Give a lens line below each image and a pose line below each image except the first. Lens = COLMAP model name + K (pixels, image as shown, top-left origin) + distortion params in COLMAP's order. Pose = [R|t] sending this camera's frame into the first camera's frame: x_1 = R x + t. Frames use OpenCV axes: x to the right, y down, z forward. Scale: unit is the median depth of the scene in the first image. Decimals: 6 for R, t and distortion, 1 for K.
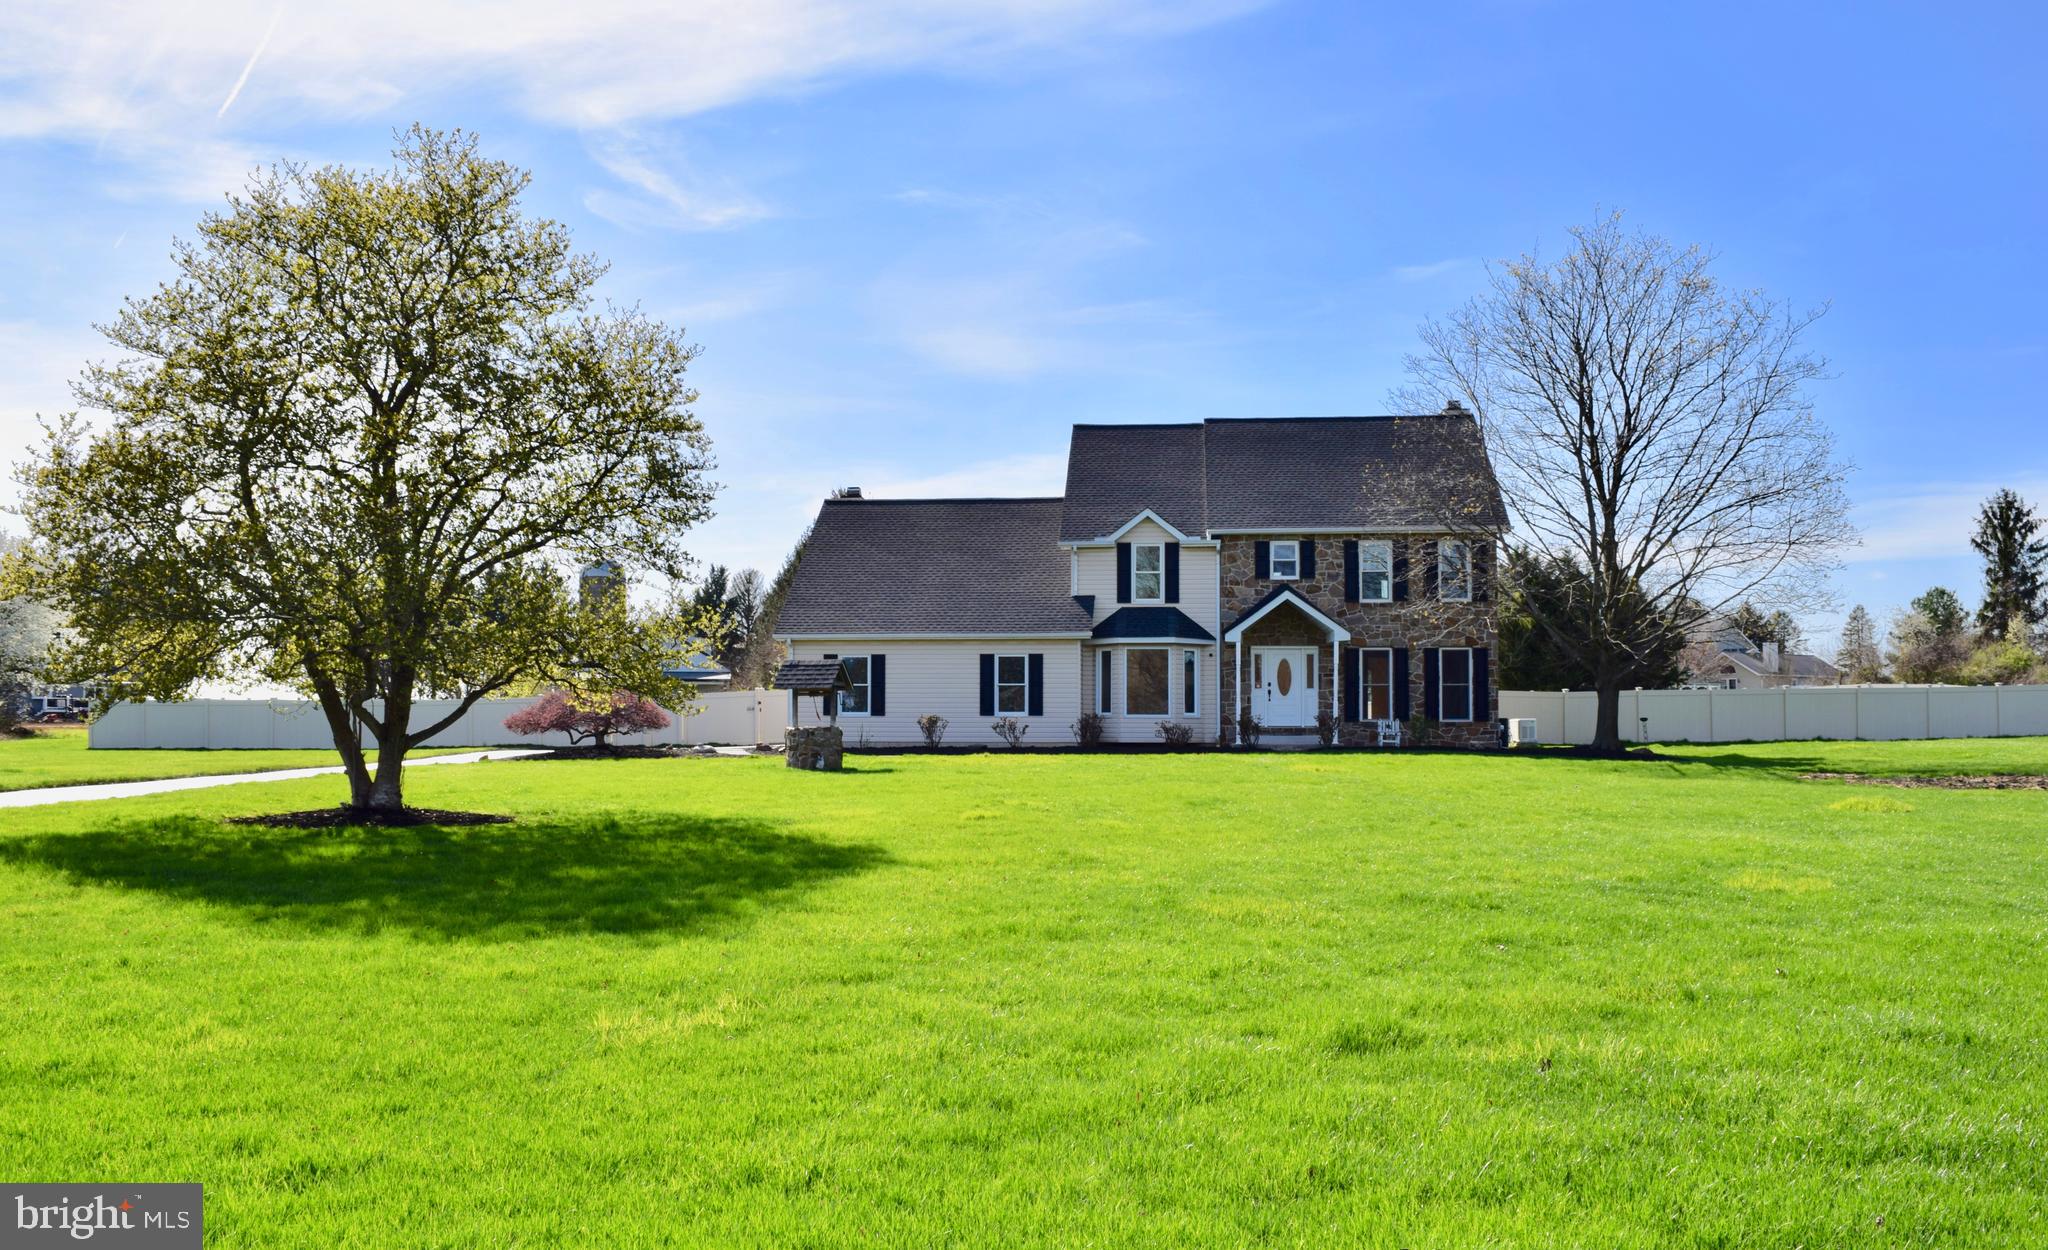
lens RADIAL K [[1666.5, 0, 1020.2], [0, 1666.5, 680.1], [0, 0, 1]] dist [-0.080155, -0.008849]
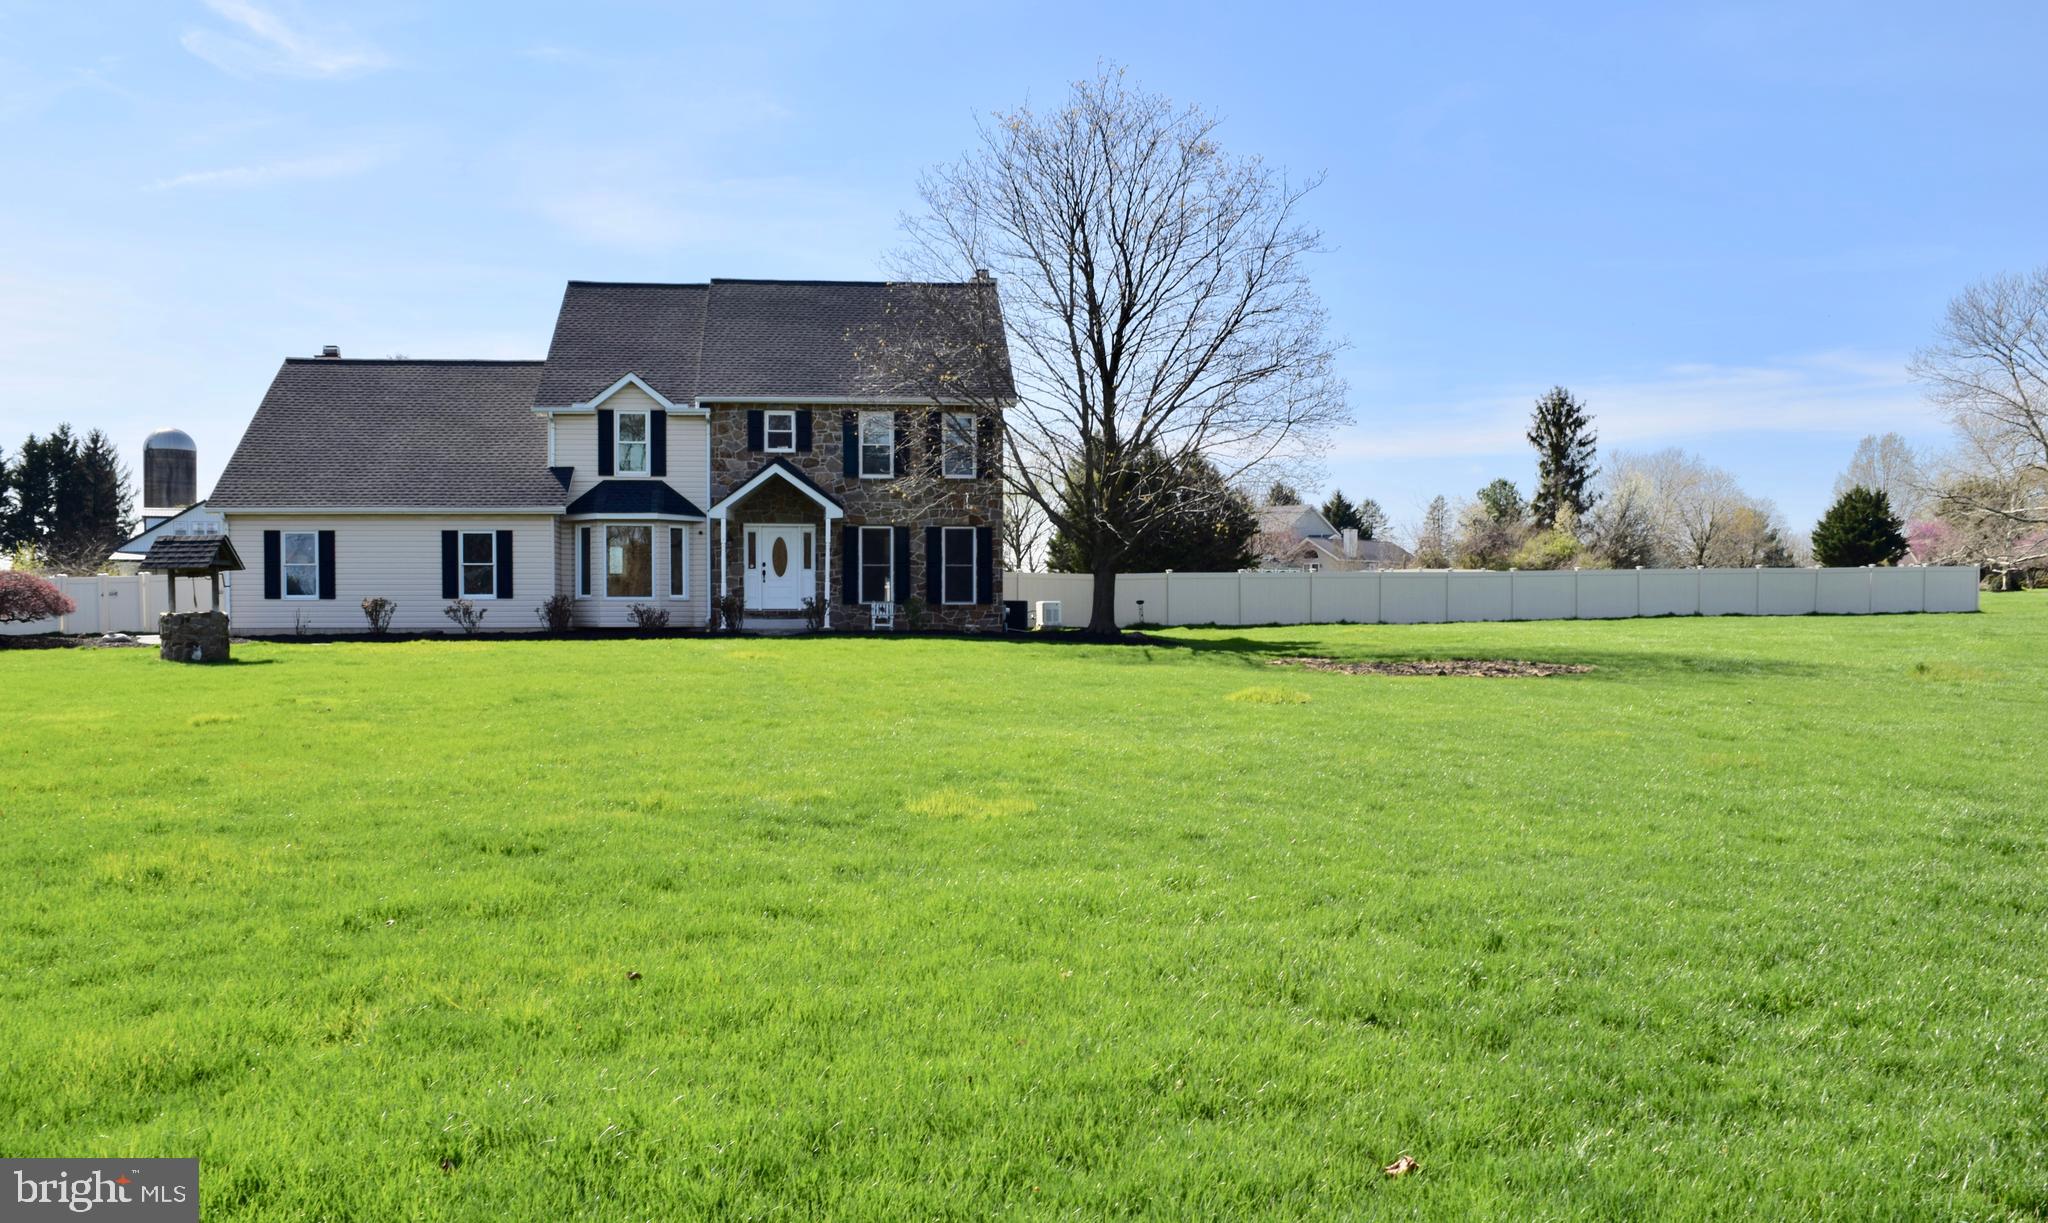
lens RADIAL K [[1645.0, 0, 1025.2], [0, 1645.0, 684.1], [0, 0, 1]] dist [-0.092568, 0.013454]
pose [[0.976055, -0.010555, 0.217265, 0.092638], [-0.005497, 0.997306, 0.073145, 0.001383], [-0.217452, -0.072588, 0.973368, 0.063994]]
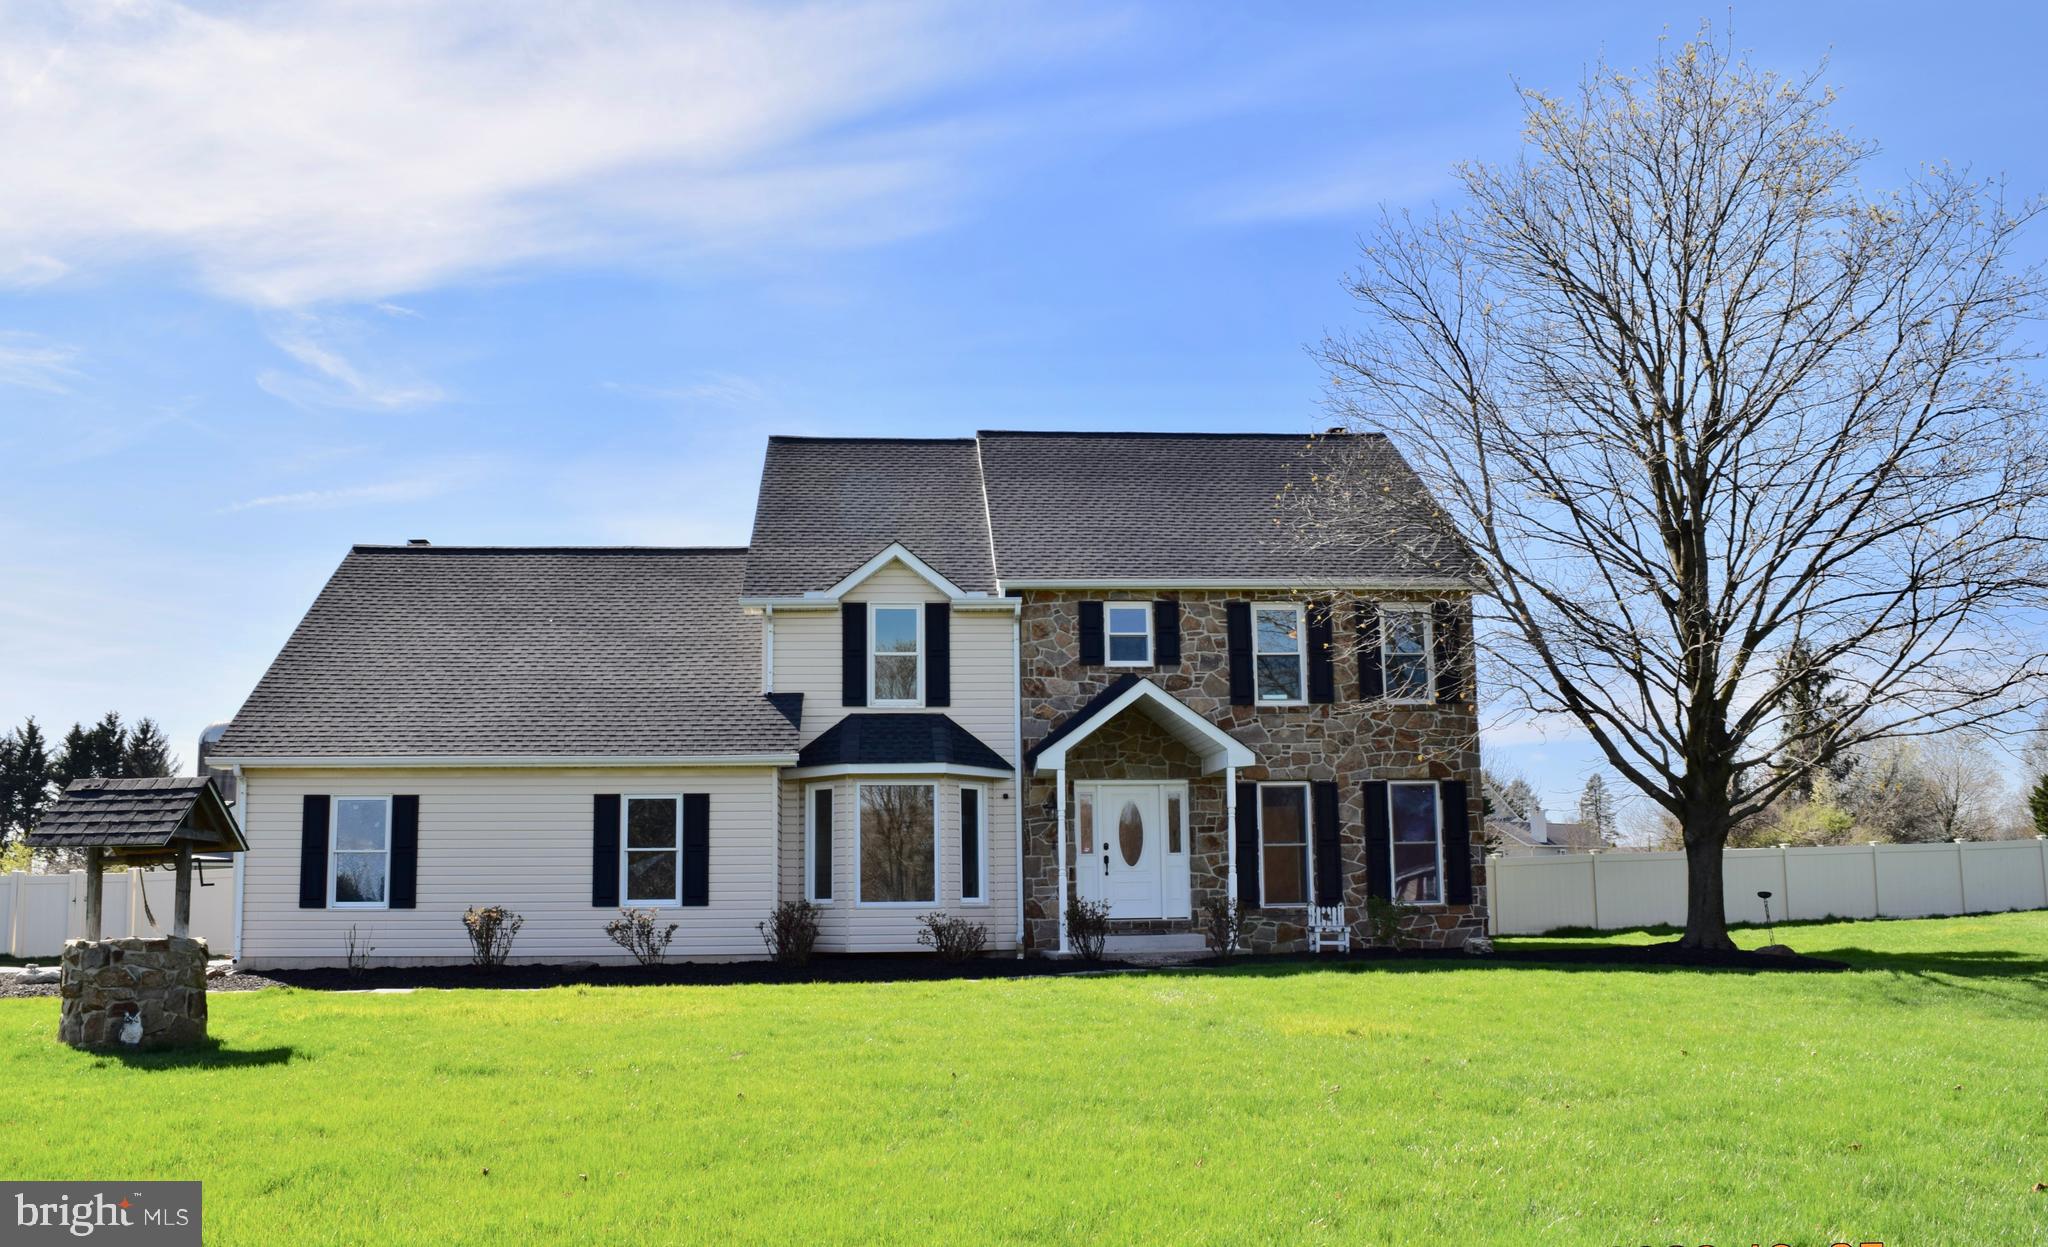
lens RADIAL K [[1666.5, 0, 1020.2], [0, 1666.5, 678.6], [0, 0, 1]] dist [-0.080155, -0.008849]
pose [[0.984100, 0.009777, 0.177348, 0.016903], [0.009865, 0.993934, -0.109534, 0.007784], [-0.177343, 0.109542, 0.978034, 0.434020]]
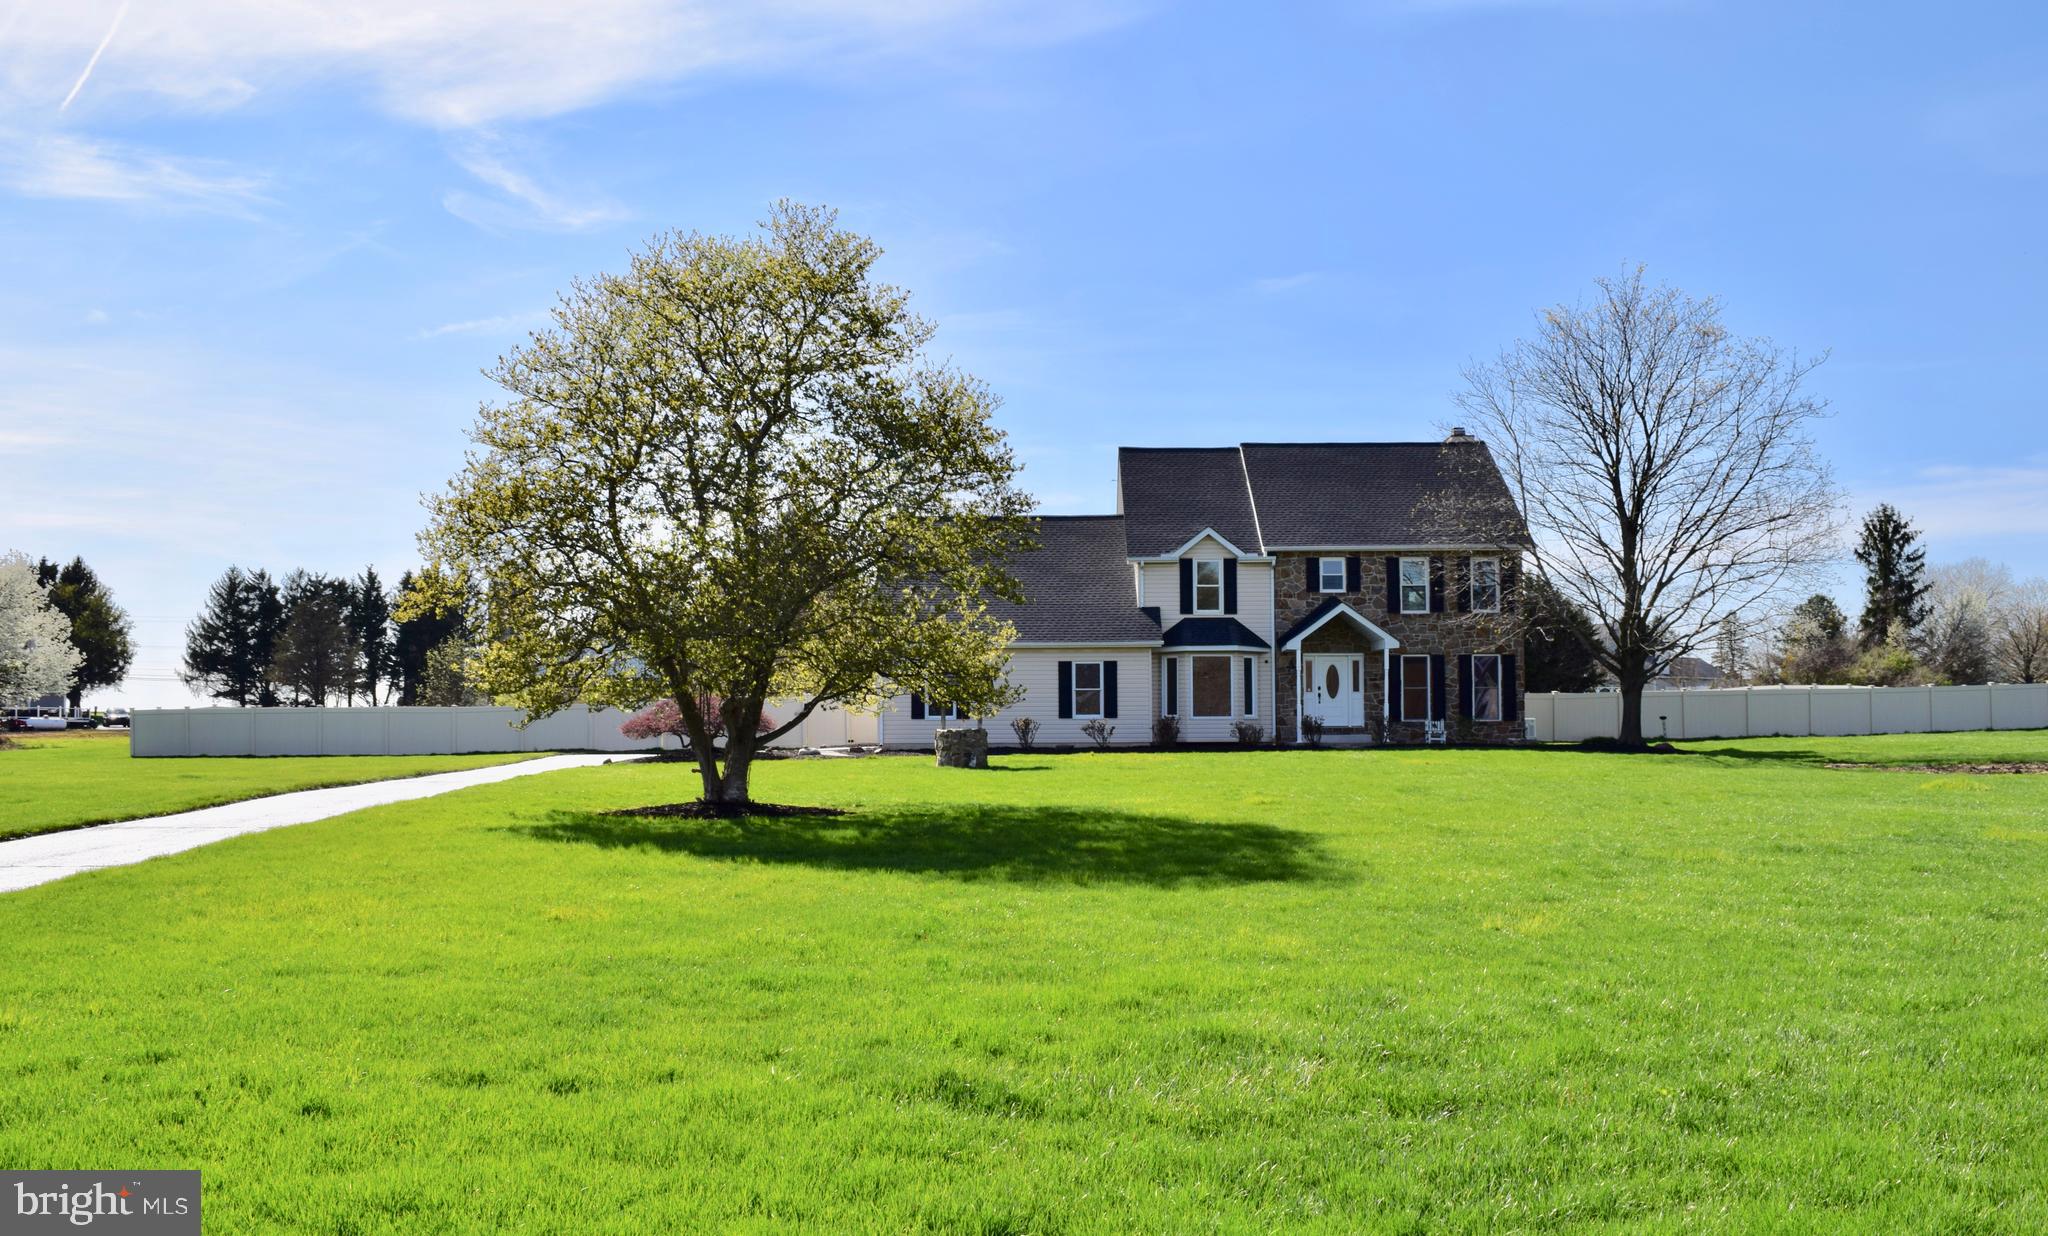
lens RADIAL K [[1652.6, 0, 1020.0], [0, 1652.6, 676.3], [0, 0, 1]] dist [-0.084359, -0.001798]
pose [[0.996771, -0.003787, 0.080204, -0.134988], [0.004168, 0.999981, -0.004579, -0.001116], [-0.080185, 0.004899, 0.996768, -0.067655]]
